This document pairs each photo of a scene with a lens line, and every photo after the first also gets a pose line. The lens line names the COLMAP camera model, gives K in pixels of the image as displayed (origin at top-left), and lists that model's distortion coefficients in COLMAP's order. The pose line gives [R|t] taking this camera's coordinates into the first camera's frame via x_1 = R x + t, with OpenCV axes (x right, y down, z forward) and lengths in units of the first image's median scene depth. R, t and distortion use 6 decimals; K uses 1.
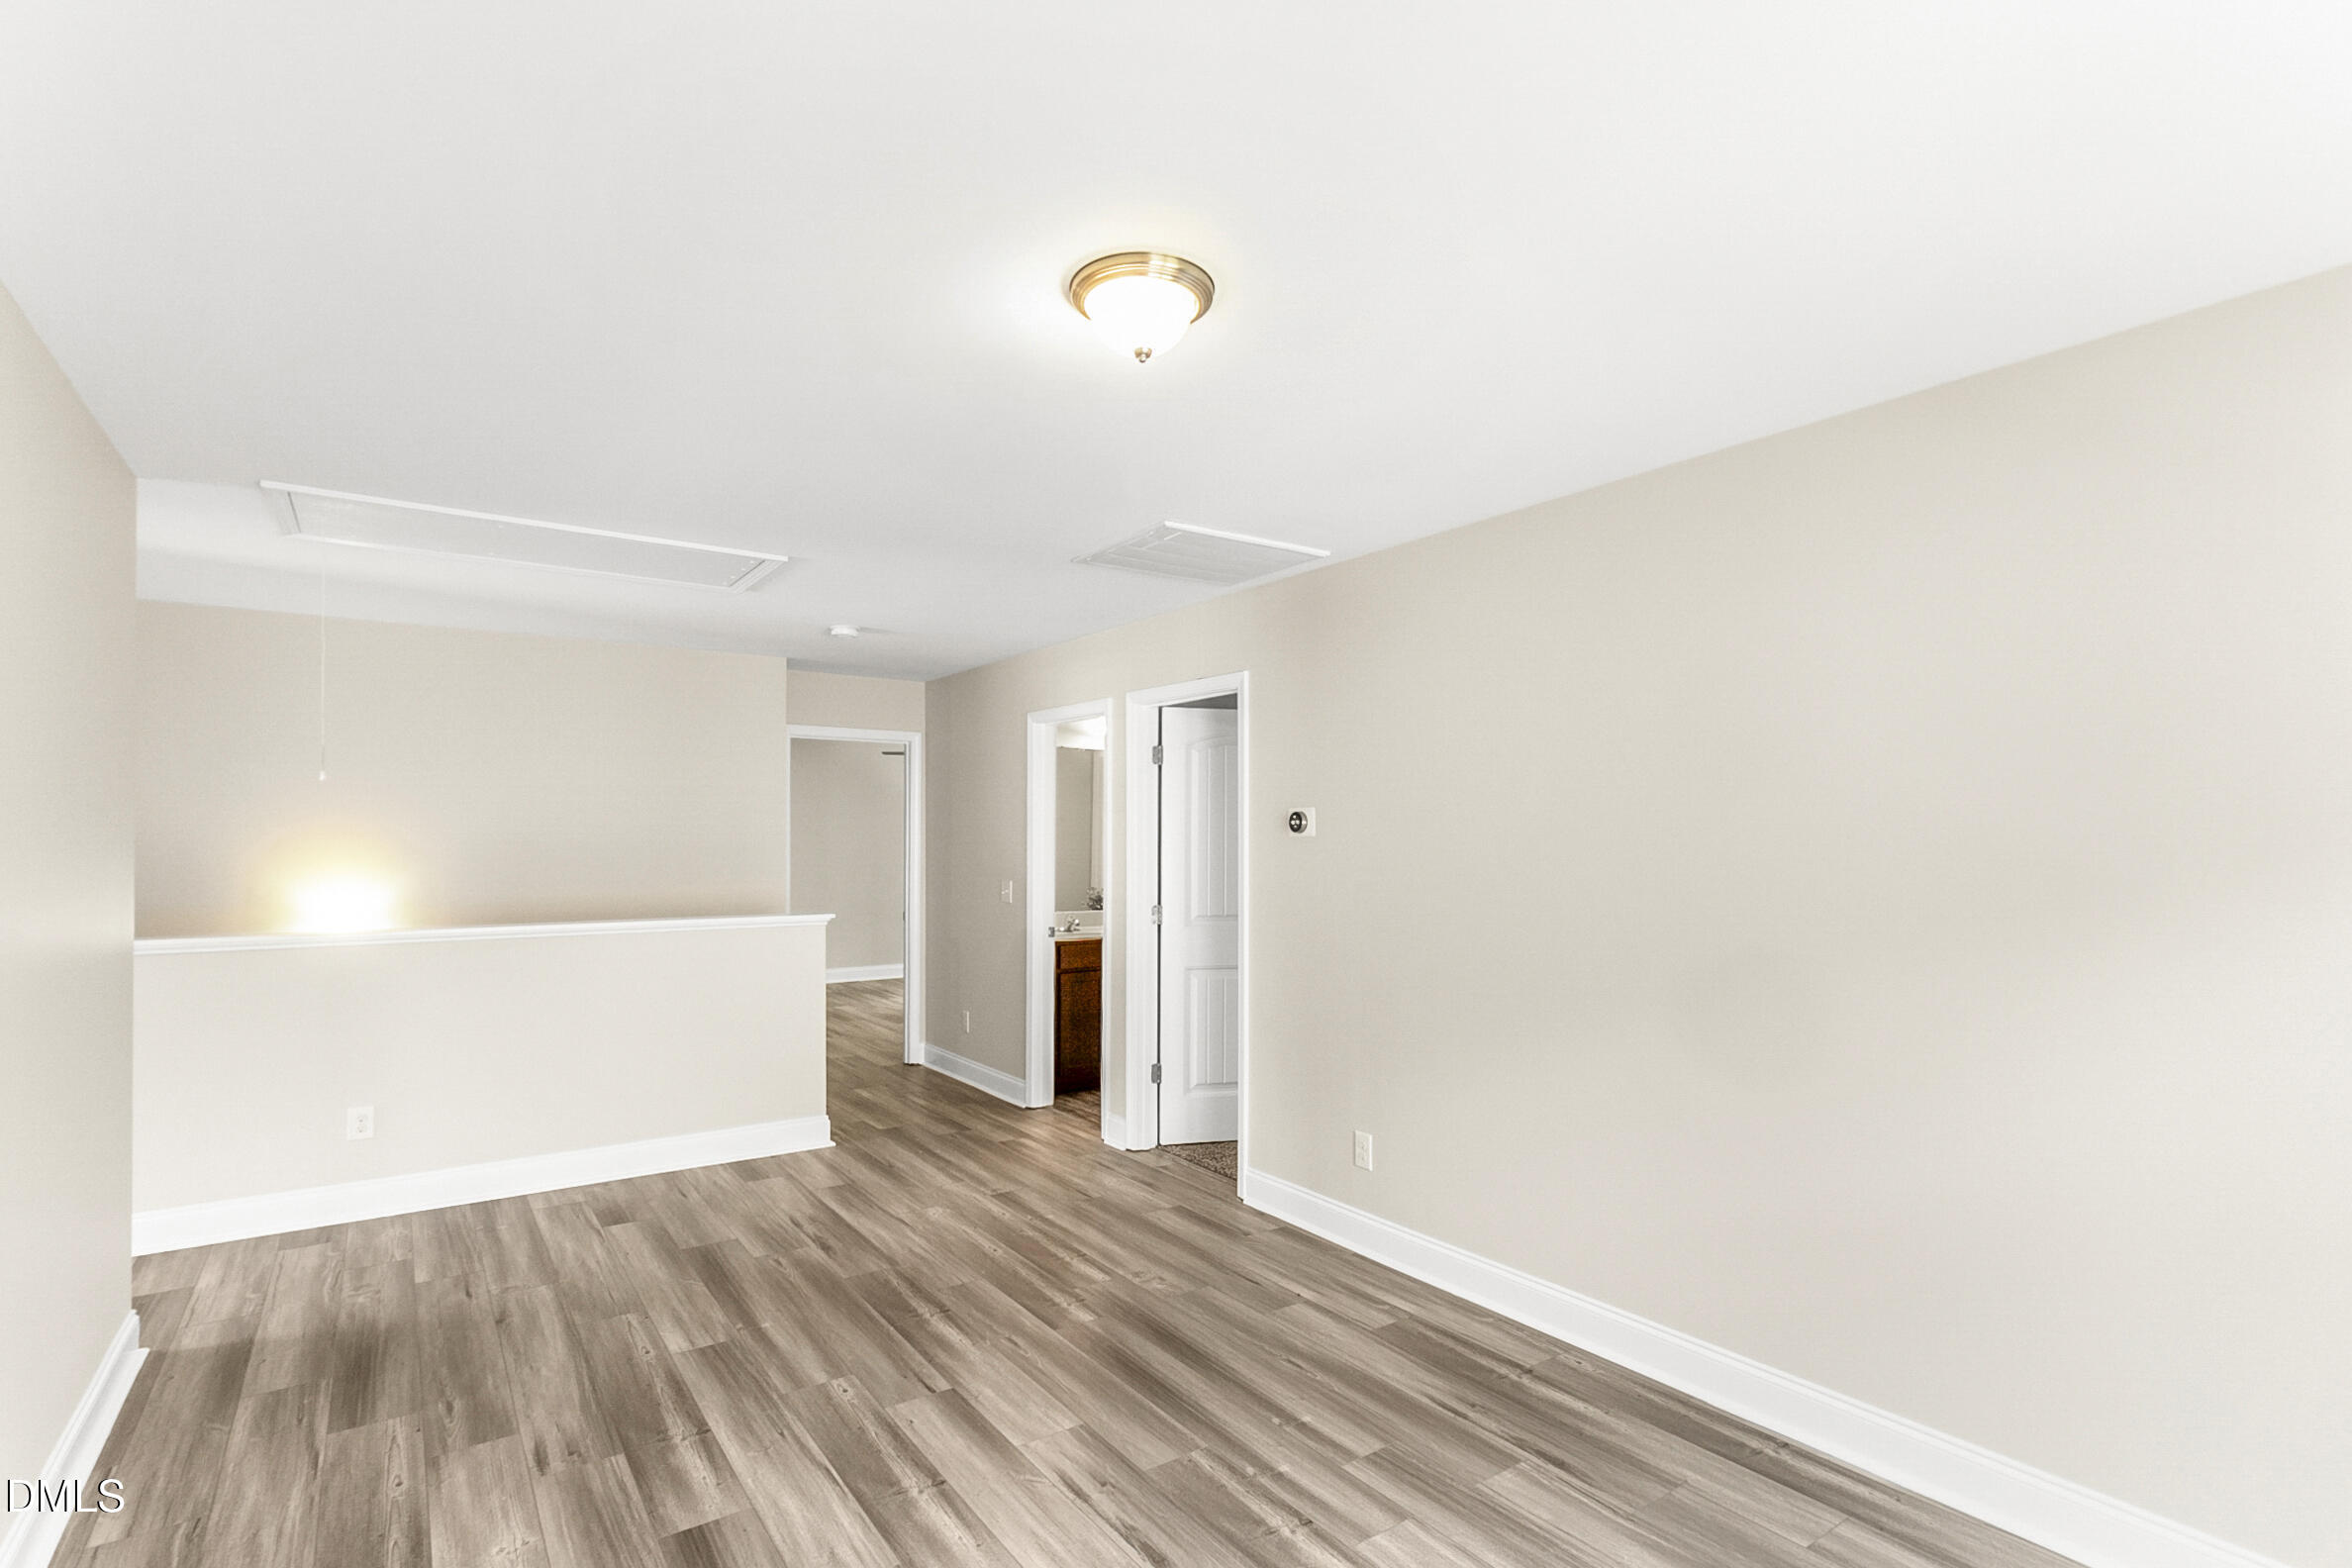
lens RADIAL K [[1129.9, 0, 1180.0], [0, 1129.9, 808.6], [0, 0, 1]] dist [0.013012, 0.000347]
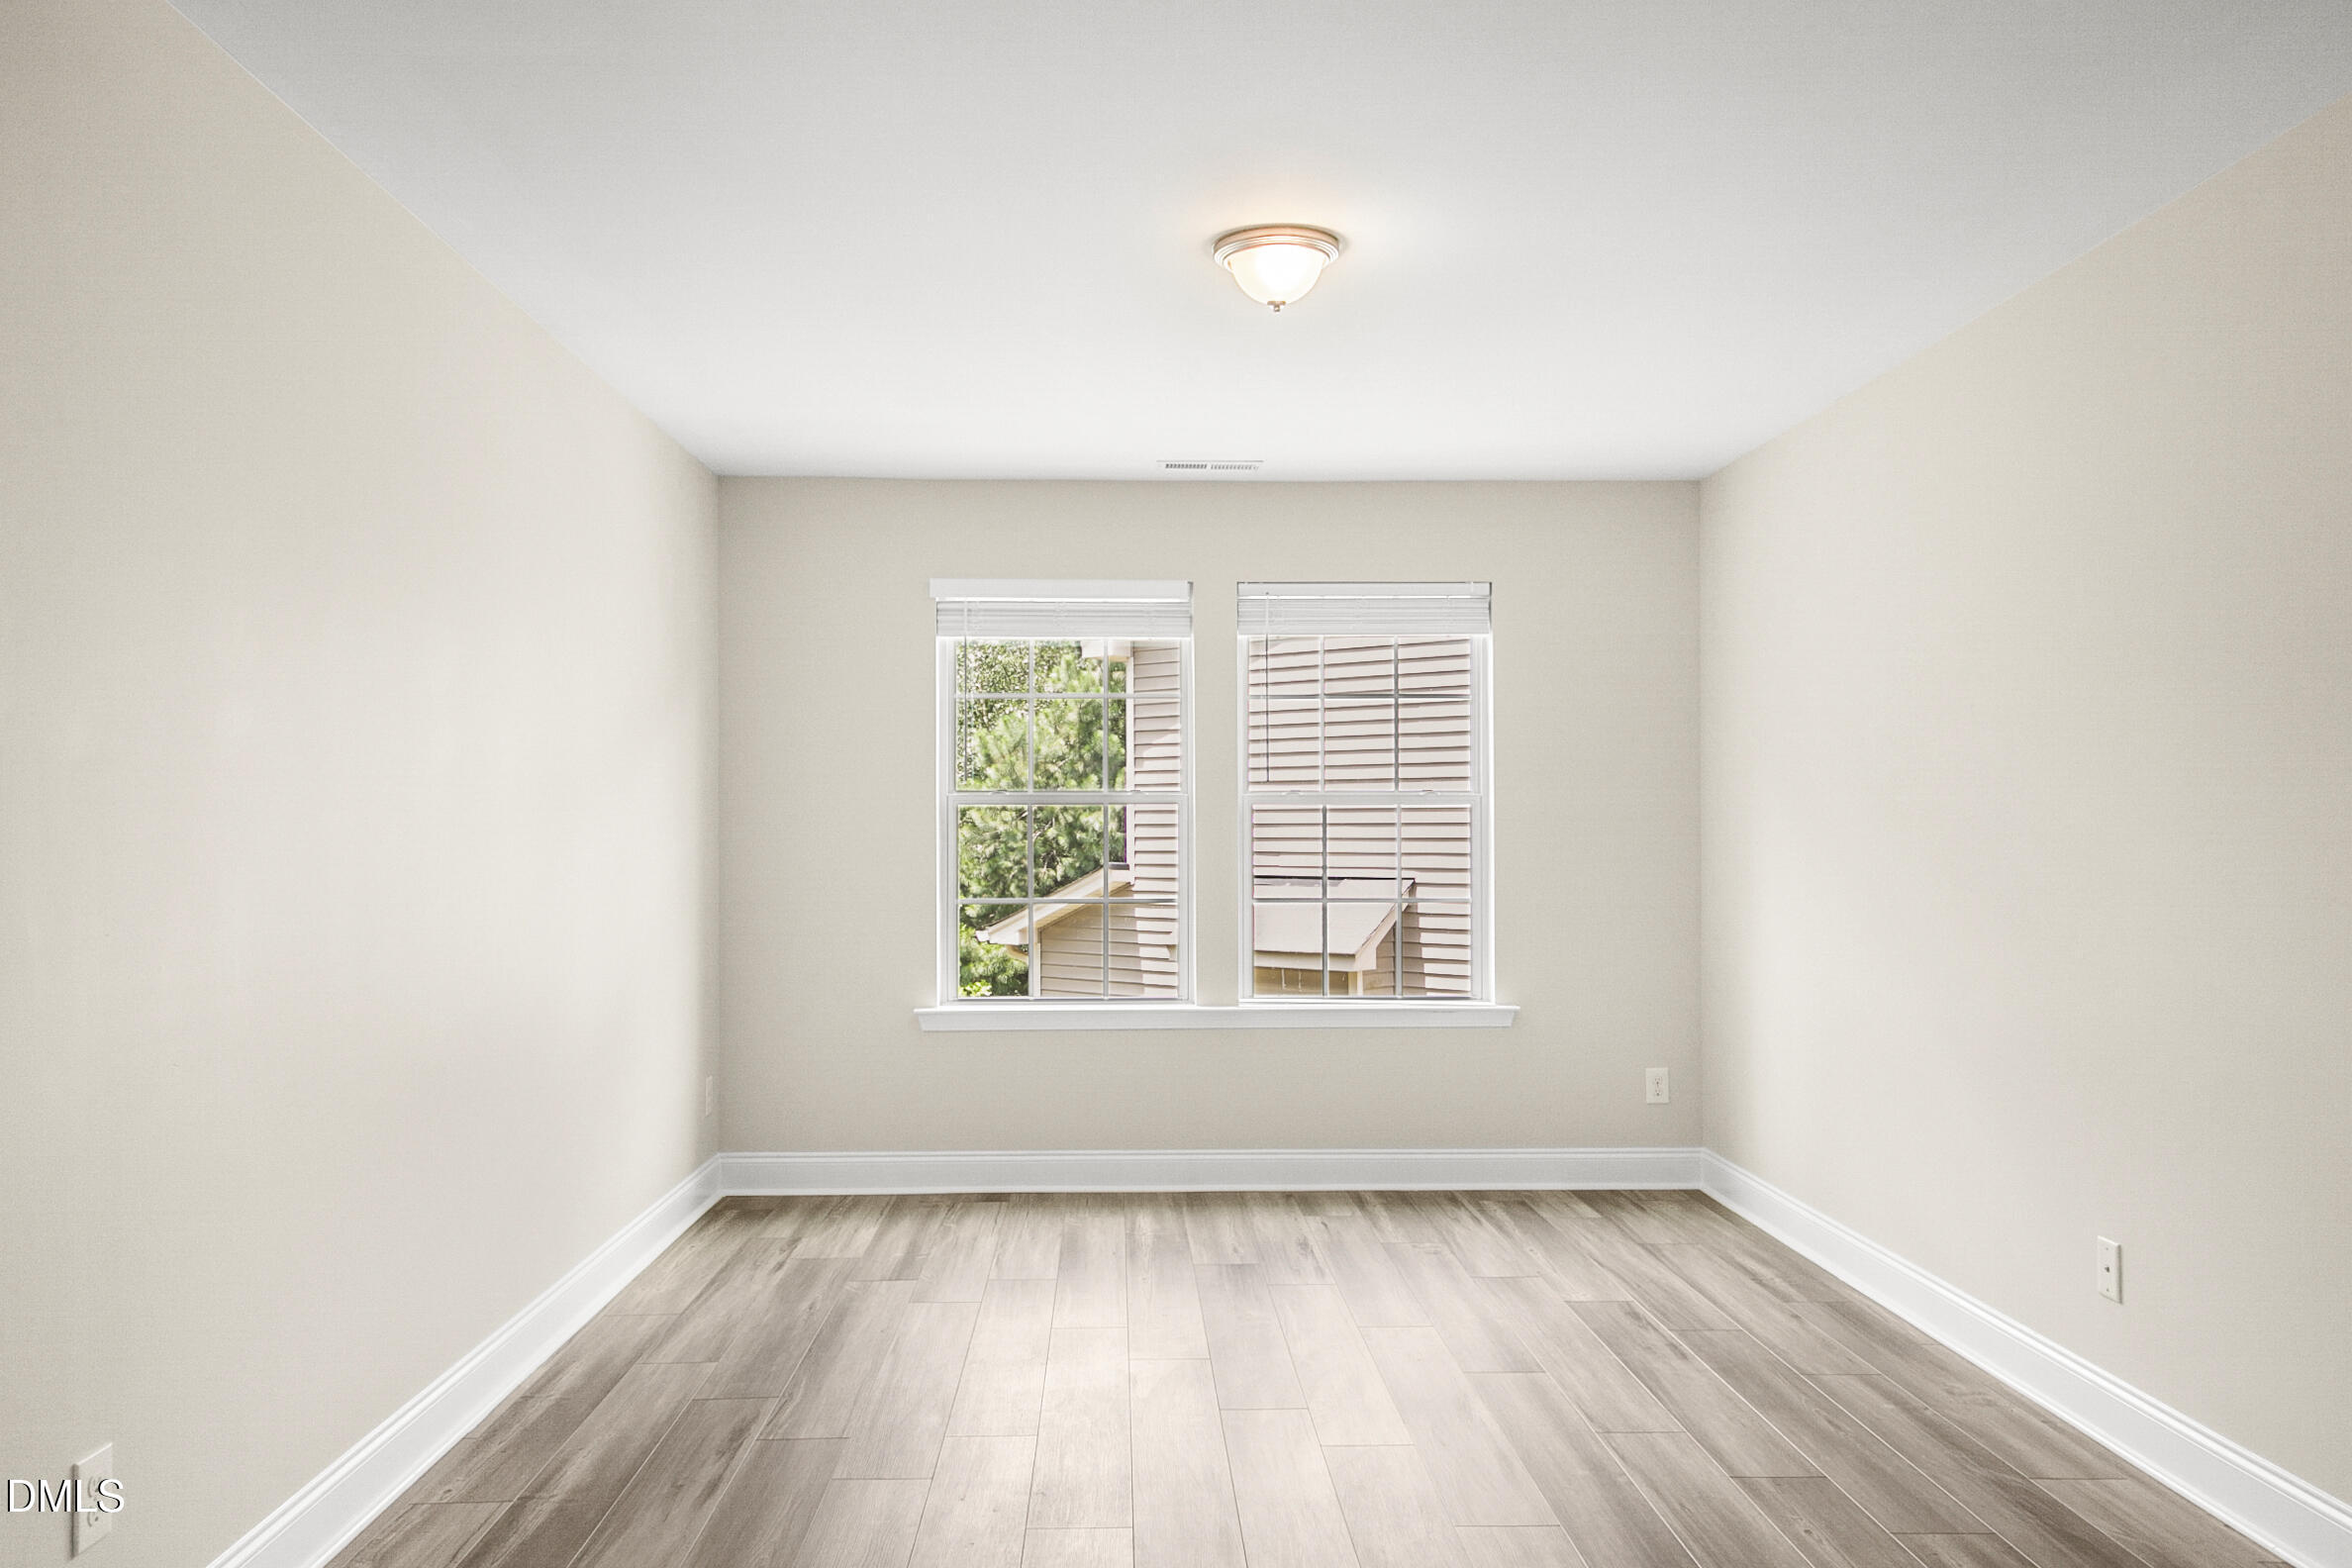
lens RADIAL K [[1783.3, 0, 1179.7], [0, 1783.3, 817.3], [0, 0, 1]] dist [0.041356, 0.001351]
pose [[-0.840452, 0.004600, 0.541867, -0.614610], [-0.015838, 0.999328, -0.033049, 0.118937], [-0.541655, -0.036358, -0.839814, 1.725627]]
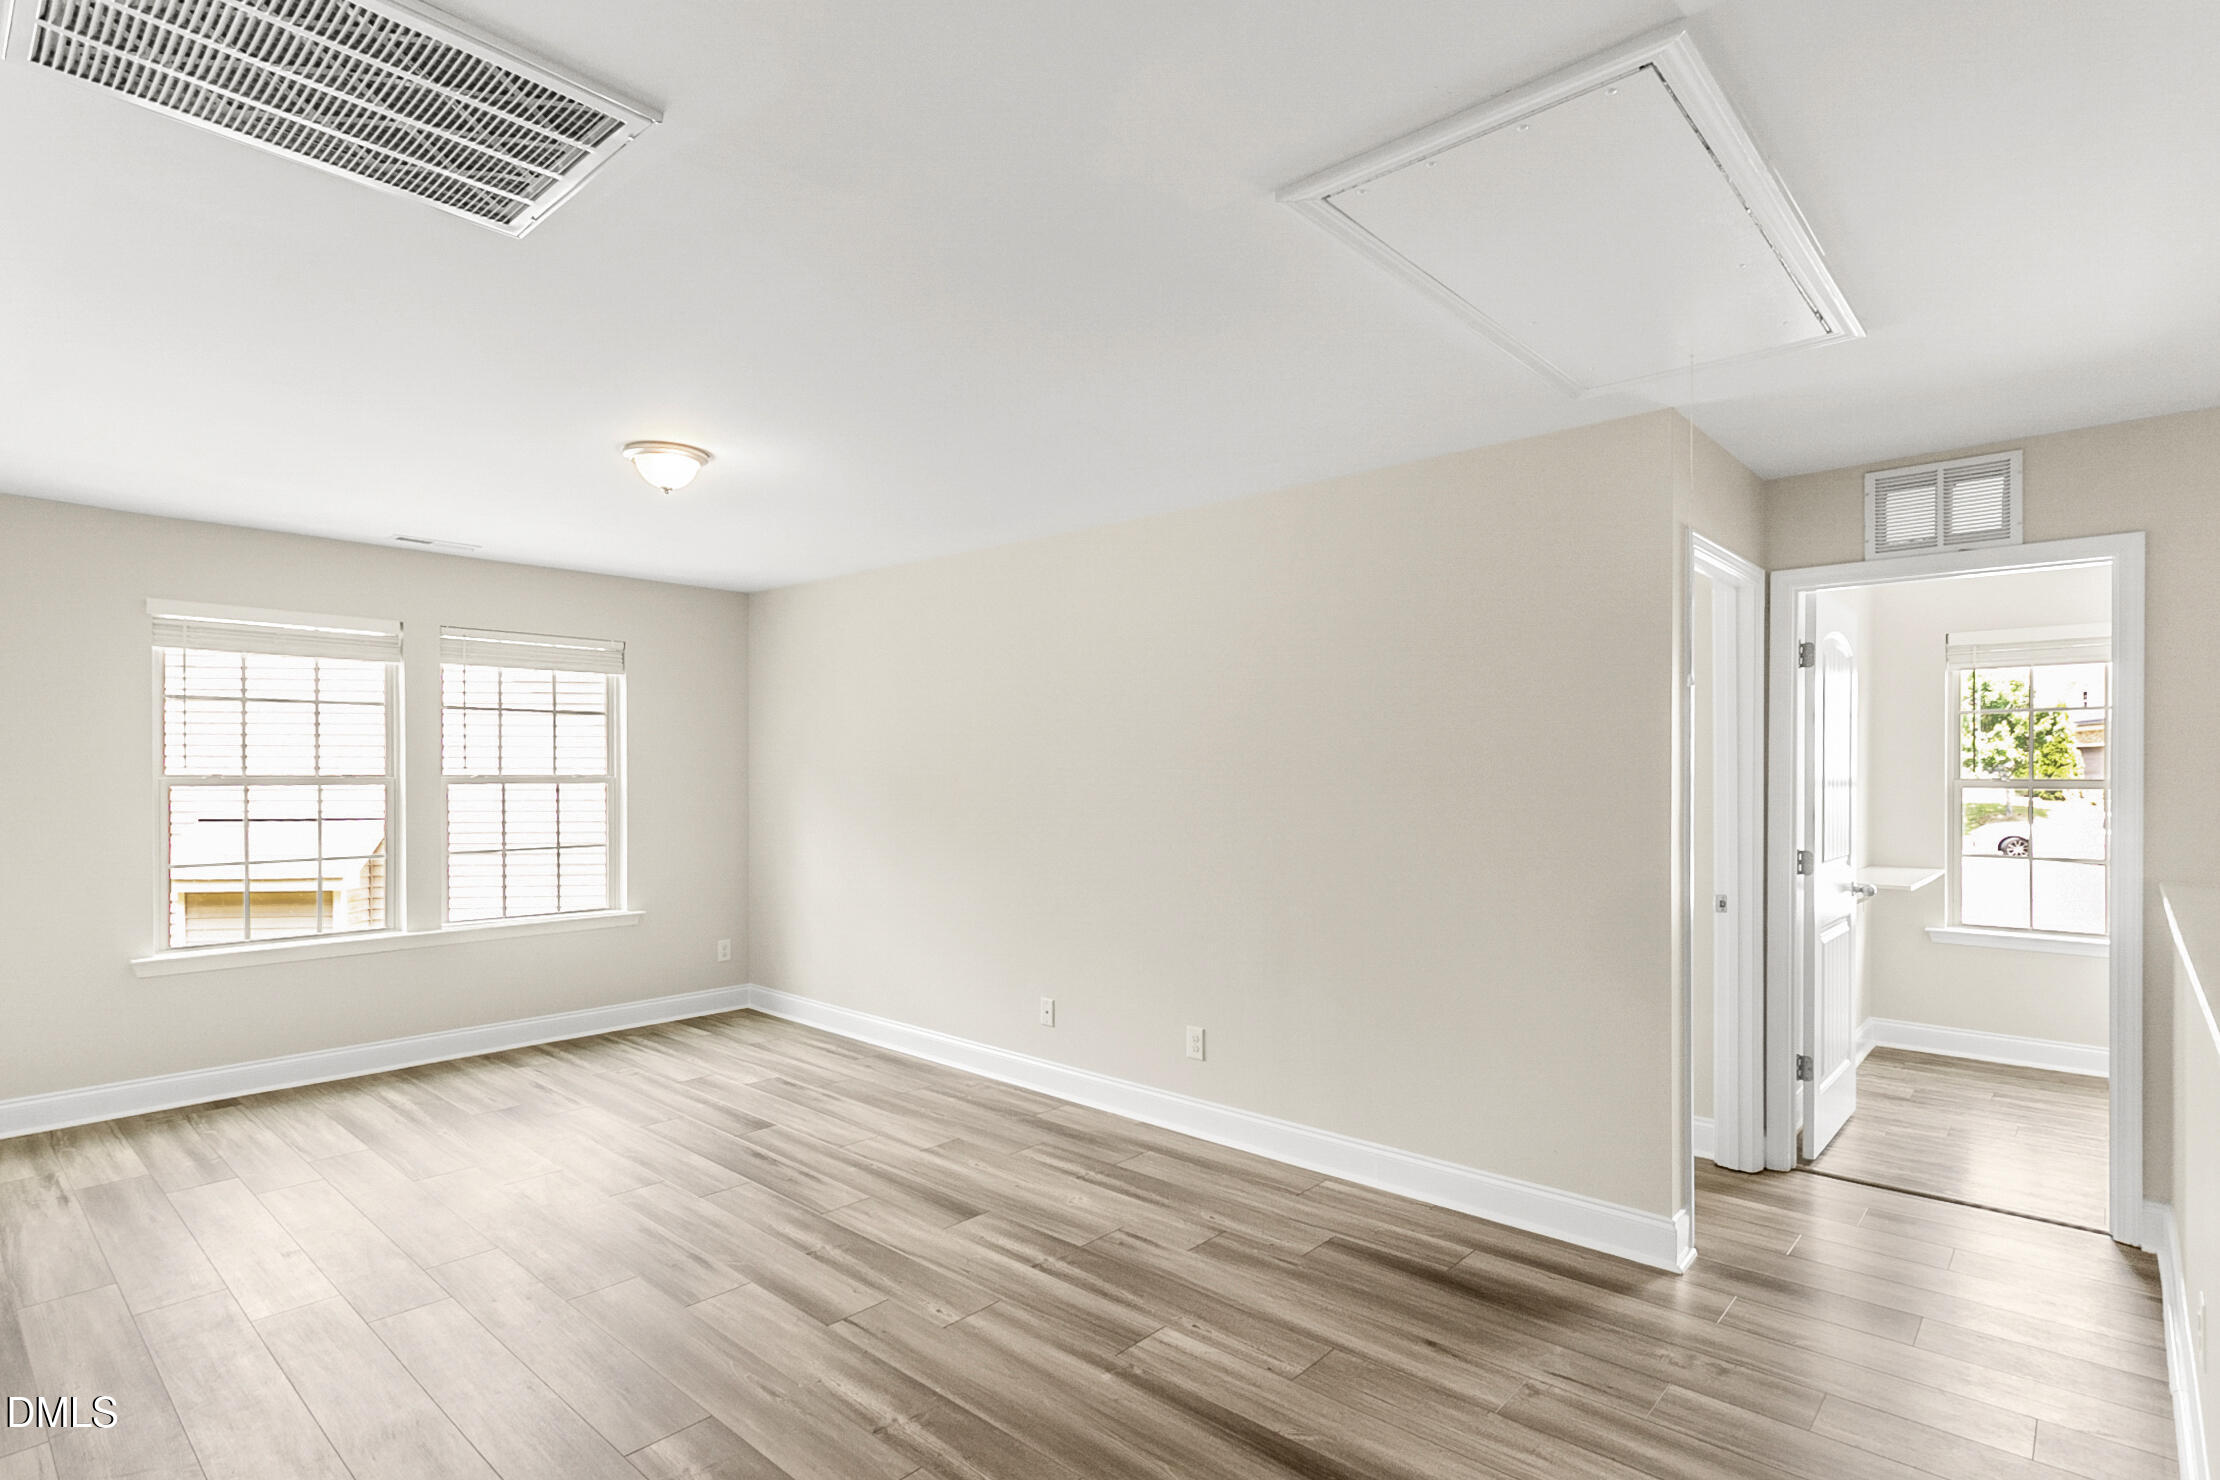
lens RADIAL K [[1096.2, 0, 1120.0], [0, 1096.2, 772.5], [0, 0, 1]] dist [0.013260, 0.000291]
pose [[-0.973089, -0.002516, -0.230415, -0.221387], [0.003971, 0.999609, -0.027686, 0.069916], [0.230395, -0.027856, -0.972698, 1.934723]]
